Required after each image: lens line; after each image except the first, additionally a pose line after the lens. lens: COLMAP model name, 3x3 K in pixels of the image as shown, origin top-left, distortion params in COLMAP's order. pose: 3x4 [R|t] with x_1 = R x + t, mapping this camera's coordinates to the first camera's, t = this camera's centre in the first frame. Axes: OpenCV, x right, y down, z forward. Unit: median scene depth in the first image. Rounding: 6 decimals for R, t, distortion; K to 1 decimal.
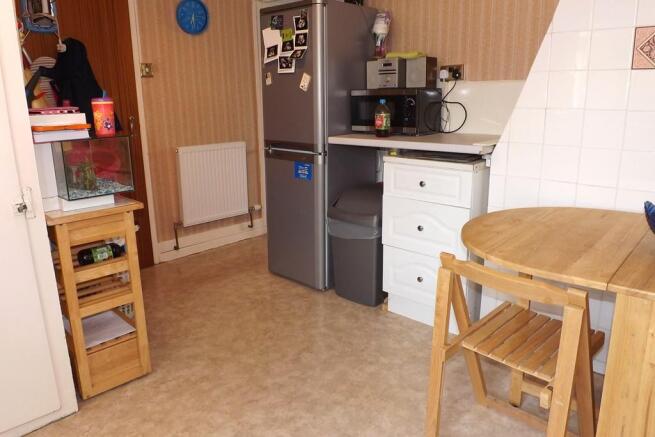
lens RADIAL K [[473.9, 0, 327.5], [0, 473.9, 218.5], [0, 0, 1]] dist [-0.063393, -0.000374]
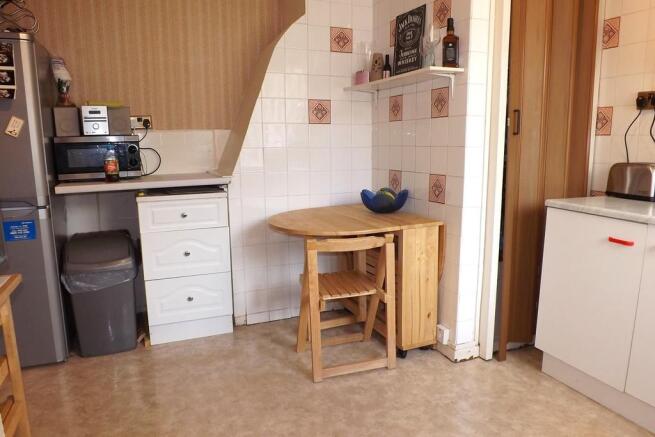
lens RADIAL K [[487.5, 0, 328.1], [0, 487.5, 233.9], [0, 0, 1]] dist [-0.000142, -0.000551]
pose [[0.407213, -0.162955, 0.898679, -0.658036], [0.238432, 0.968801, 0.067631, -0.023851], [-0.881662, 0.186734, 0.433362, 0.147923]]
